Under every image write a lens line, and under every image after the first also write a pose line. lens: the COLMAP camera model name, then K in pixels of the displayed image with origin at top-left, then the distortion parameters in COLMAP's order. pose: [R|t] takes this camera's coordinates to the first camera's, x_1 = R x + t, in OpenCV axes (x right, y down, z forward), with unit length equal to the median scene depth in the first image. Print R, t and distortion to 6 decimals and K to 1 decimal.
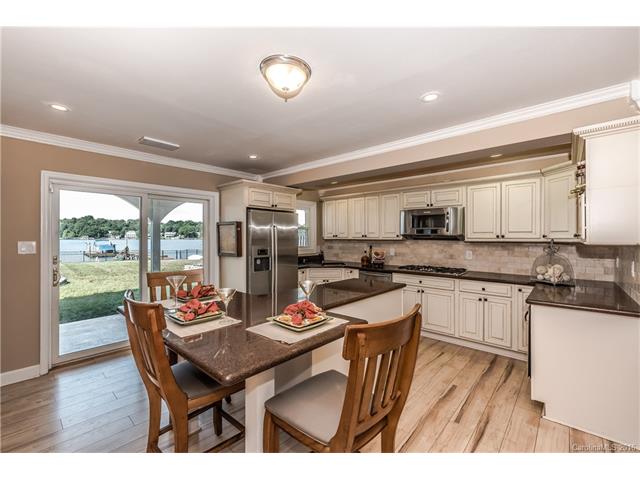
lens RADIAL K [[278.7, 0, 334.8], [0, 278.7, 236.3], [0, 0, 1]] dist [0.001035, -0.000006]
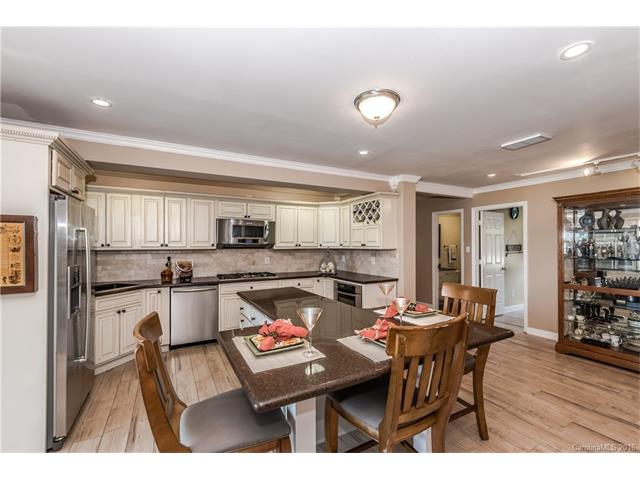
lens RADIAL K [[276.4, 0, 311.0], [0, 276.4, 242.2], [0, 0, 1]] dist [0.000414, -0.000263]
pose [[0.388227, 0.007250, 0.921535, -0.554121], [0.002515, 0.999957, -0.008927, -0.001561], [-0.921560, 0.005784, 0.388192, 0.350212]]
